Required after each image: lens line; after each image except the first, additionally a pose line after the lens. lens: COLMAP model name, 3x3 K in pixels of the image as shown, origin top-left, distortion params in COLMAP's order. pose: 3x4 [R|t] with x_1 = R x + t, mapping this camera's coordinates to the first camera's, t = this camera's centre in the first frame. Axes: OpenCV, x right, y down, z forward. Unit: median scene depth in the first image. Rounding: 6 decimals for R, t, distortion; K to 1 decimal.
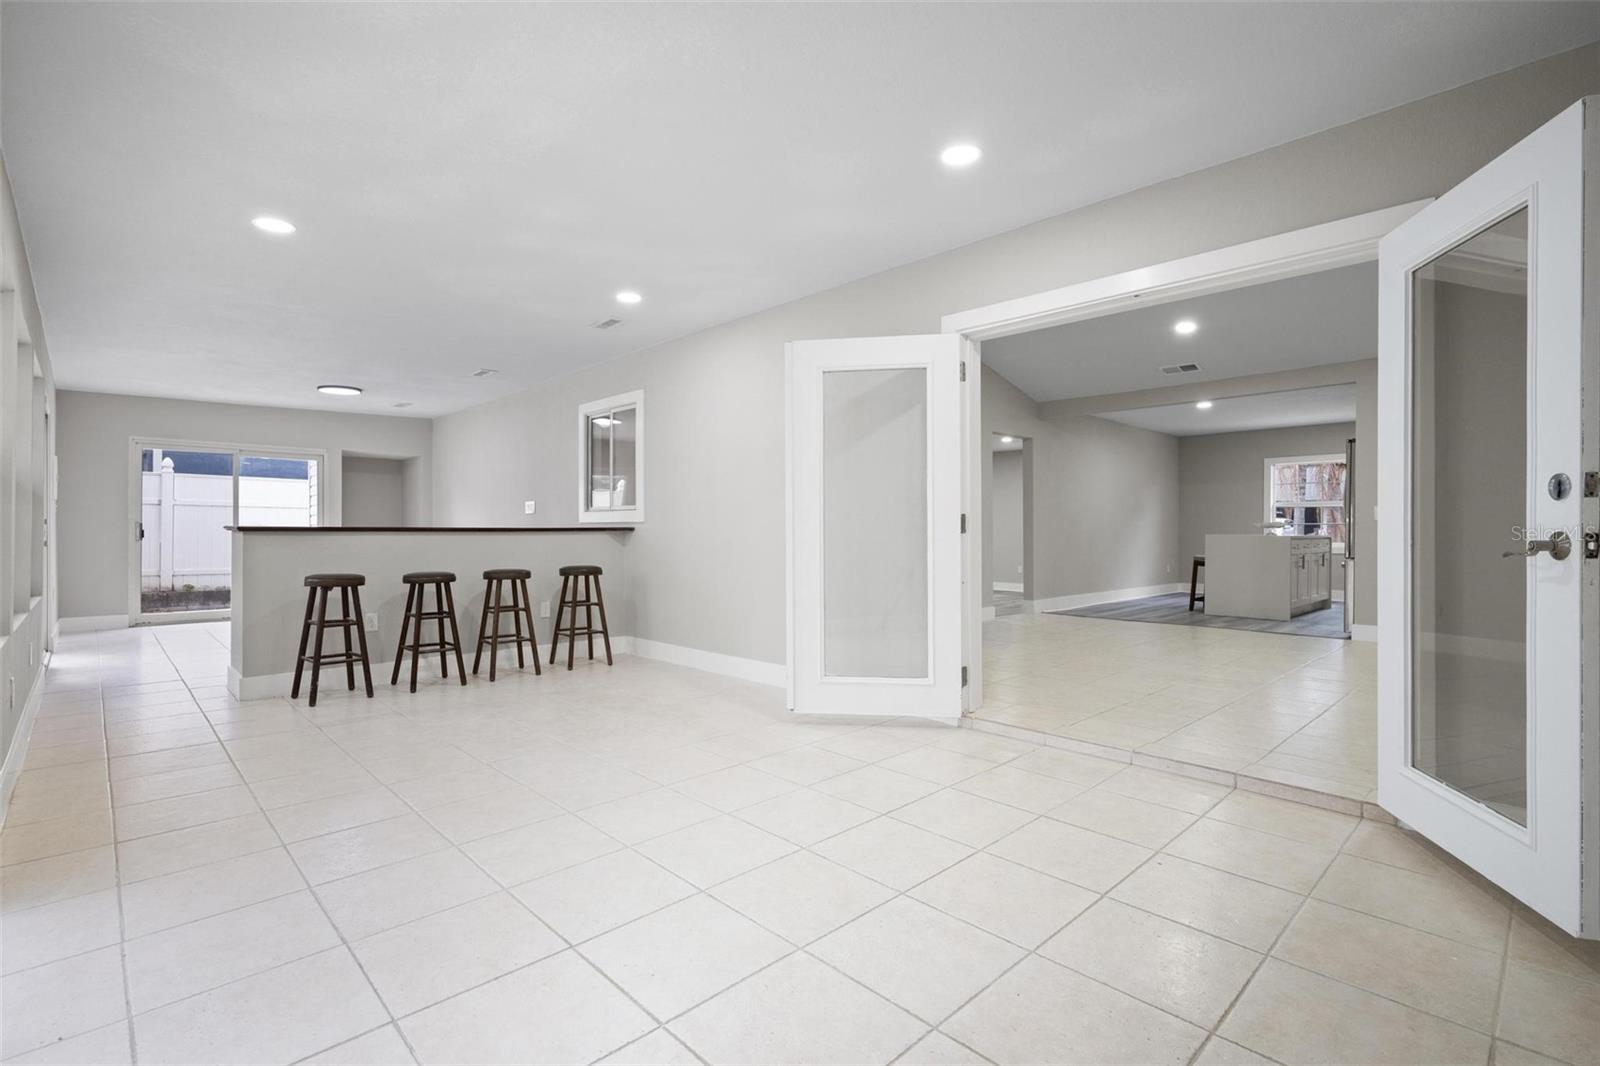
lens RADIAL K [[748.7, 0, 795.4], [0, 748.7, 525.8], [0, 0, 1]] dist [0.001250, -0.001981]
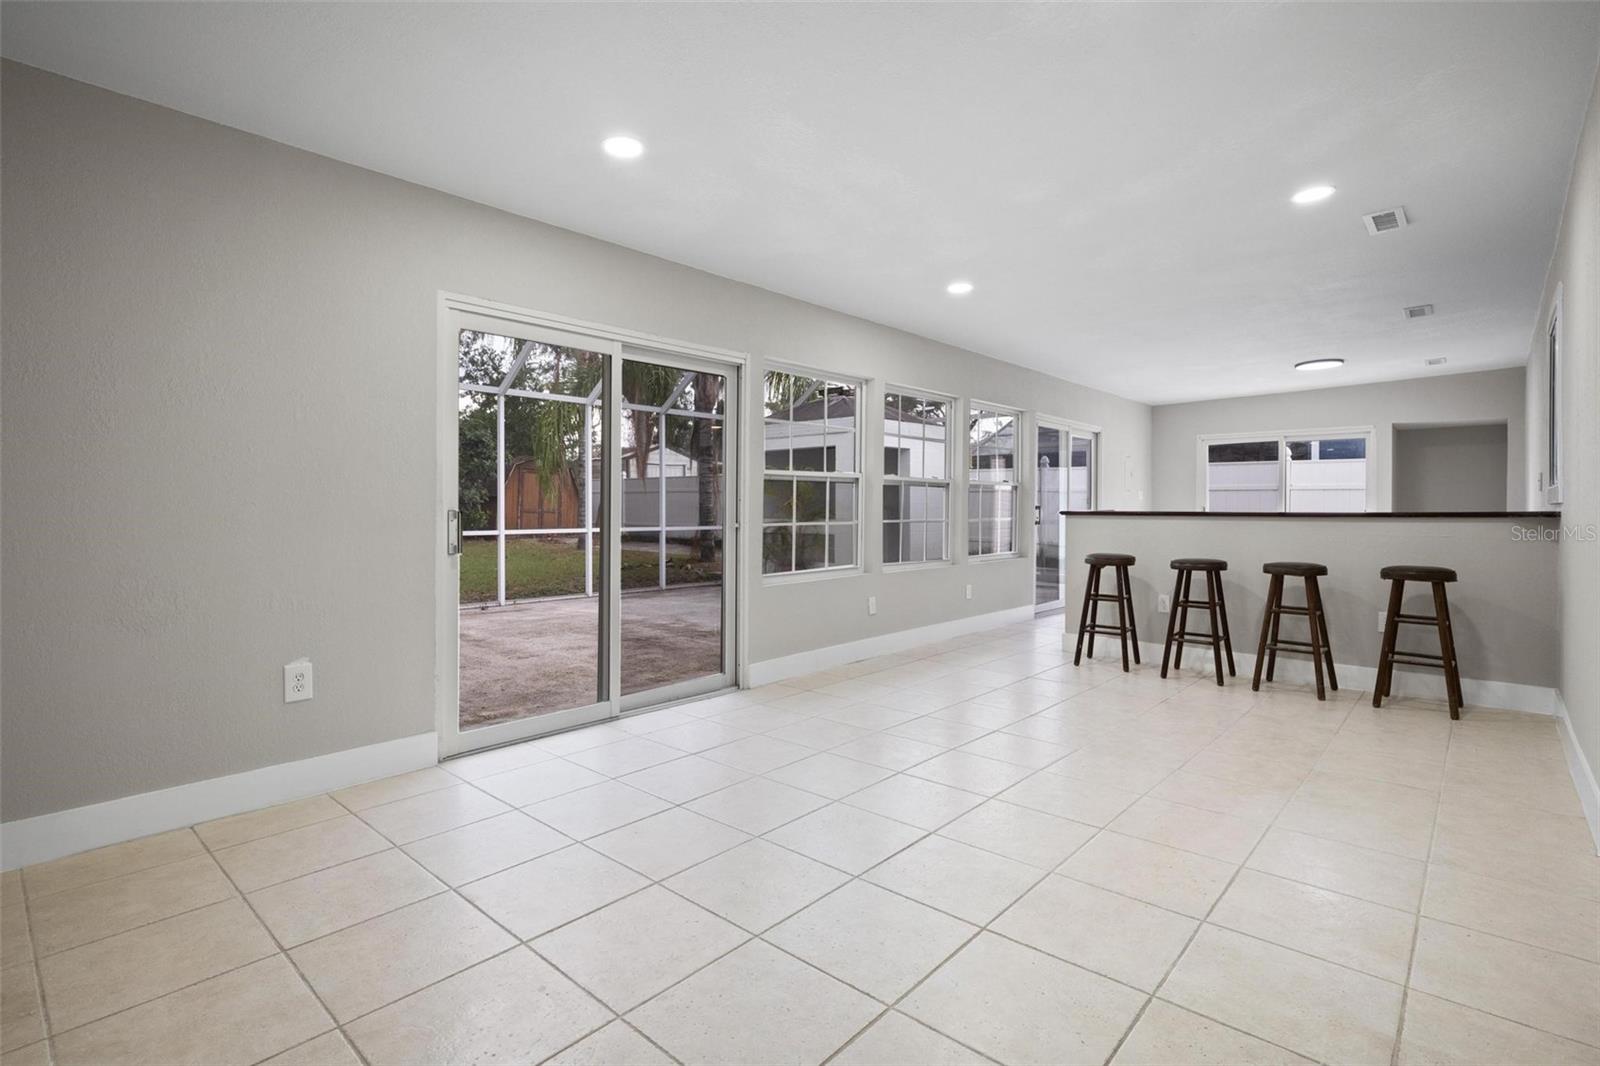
lens RADIAL K [[748.7, 0, 796.1], [0, 748.7, 532.2], [0, 0, 1]] dist [0.001250, -0.001981]
pose [[0.075570, 0.029220, -0.996712, 0.412535], [0.002287, 0.999563, 0.029477, -0.001297], [0.997138, -0.004507, 0.075470, 0.410509]]
